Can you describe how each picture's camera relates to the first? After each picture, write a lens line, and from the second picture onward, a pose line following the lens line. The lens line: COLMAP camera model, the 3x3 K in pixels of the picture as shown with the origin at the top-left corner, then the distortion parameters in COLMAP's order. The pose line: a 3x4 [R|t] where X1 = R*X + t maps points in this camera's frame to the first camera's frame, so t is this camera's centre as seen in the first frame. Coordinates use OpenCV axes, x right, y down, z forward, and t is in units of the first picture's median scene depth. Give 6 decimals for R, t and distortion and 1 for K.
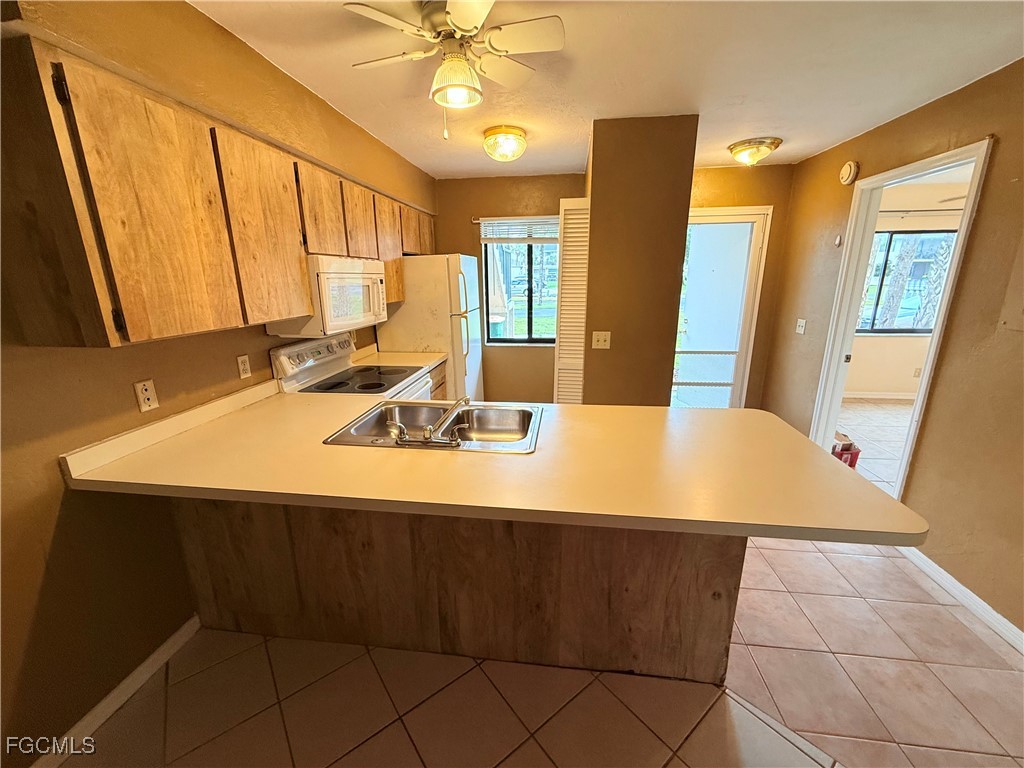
lens RADIAL K [[410.2, 0, 512.0], [0, 410.2, 384.0], [0, 0, 1]] dist [-0.000352, 0.000430]
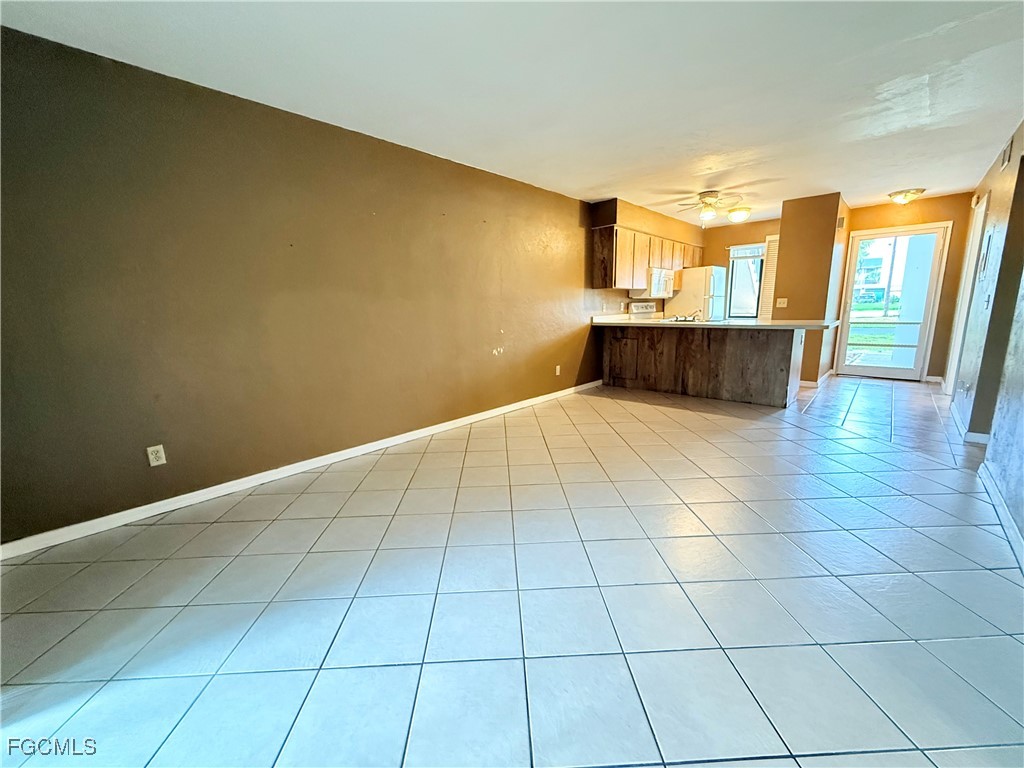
lens RADIAL K [[402.8, 0, 511.9], [0, 402.8, 379.4], [0, 0, 1]] dist [-0.000898, -0.000027]
pose [[0.807542, 0.101599, -0.580994, 0.436295], [-0.139122, 0.990069, -0.020234, 0.640365], [0.573168, 0.097169, 0.813656, -1.742134]]
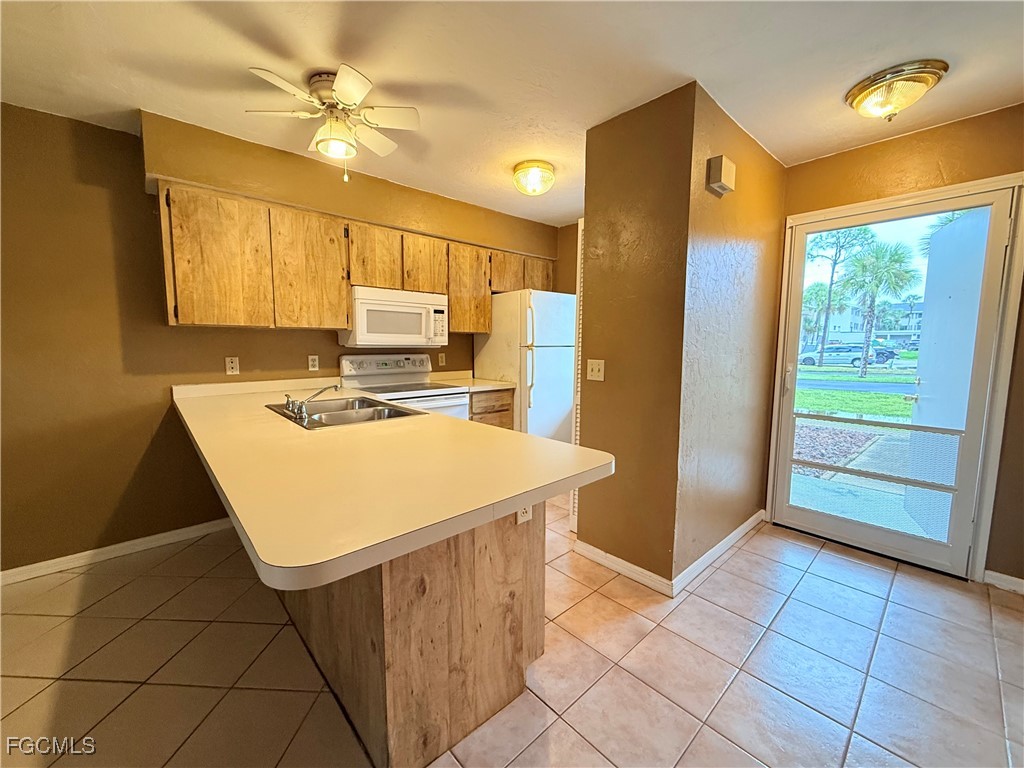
lens RADIAL K [[410.2, 0, 512.0], [0, 410.2, 384.0], [0, 0, 1]] dist [-0.000352, 0.000430]
pose [[0.758966, 0.078764, -0.646349, 0.825037], [-0.179903, 0.979382, -0.091900, 0.037734], [0.625784, 0.186029, 0.757487, 0.345296]]
